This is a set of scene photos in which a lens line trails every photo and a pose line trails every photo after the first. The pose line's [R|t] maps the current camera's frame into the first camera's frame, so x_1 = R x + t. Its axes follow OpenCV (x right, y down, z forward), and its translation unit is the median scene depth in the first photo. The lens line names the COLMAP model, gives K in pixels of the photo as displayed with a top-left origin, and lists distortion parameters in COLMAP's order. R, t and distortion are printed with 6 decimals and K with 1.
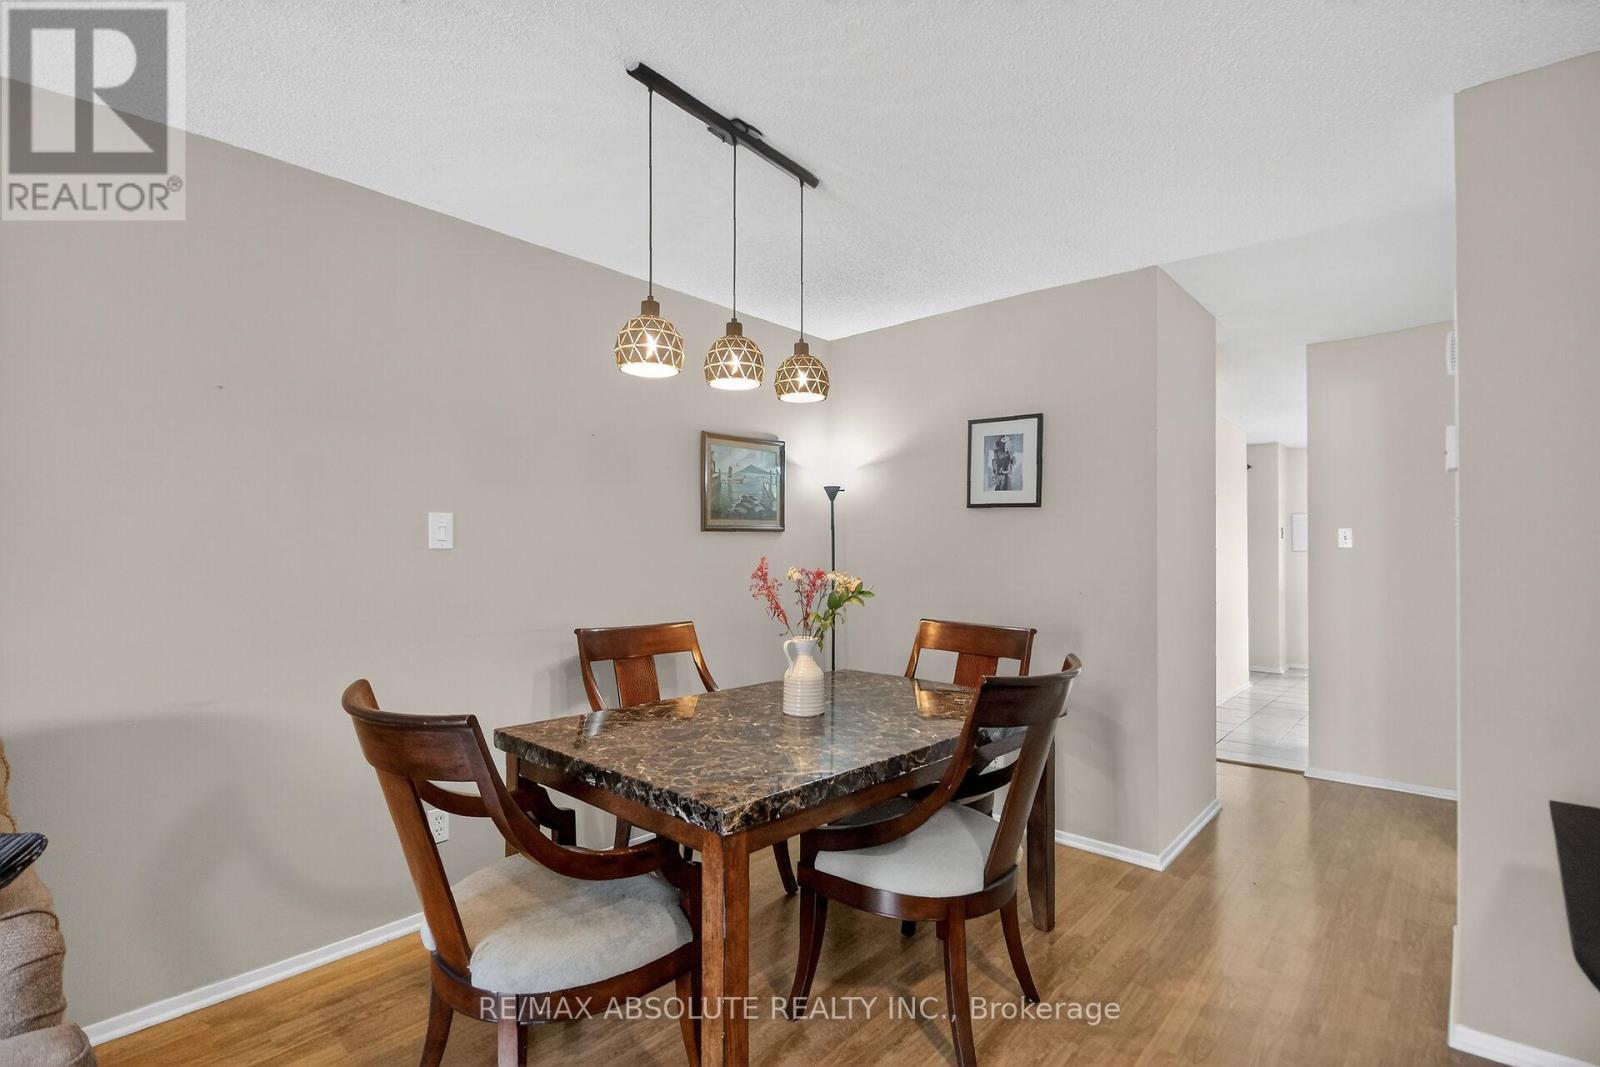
lens RADIAL K [[771.8, 0, 790.1], [0, 771.8, 539.2], [0, 0, 1]] dist [0.000758, -0.000625]
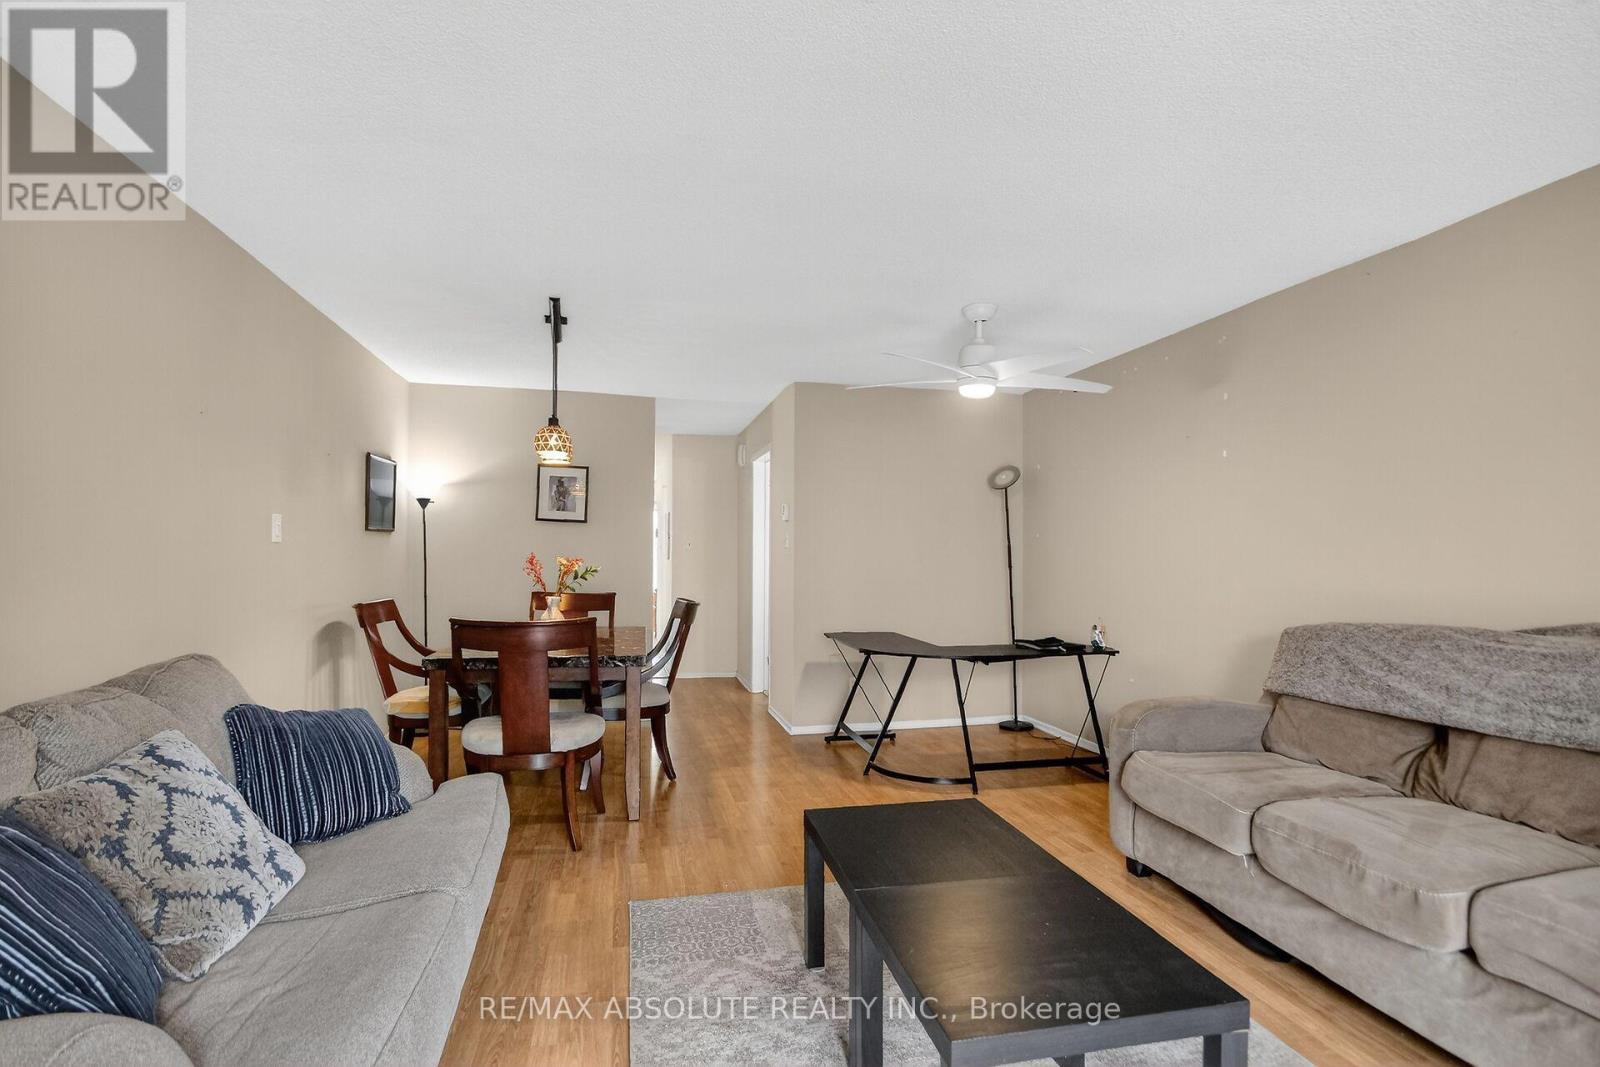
lens RADIAL K [[771.8, 0, 790.1], [0, 771.8, 539.2], [0, 0, 1]] dist [0.000758, -0.000625]
pose [[0.584343, 0.020651, 0.811244, -0.767643], [-0.025595, 0.999648, -0.007011, -0.005783], [-0.811103, -0.016667, 0.584665, -0.331380]]
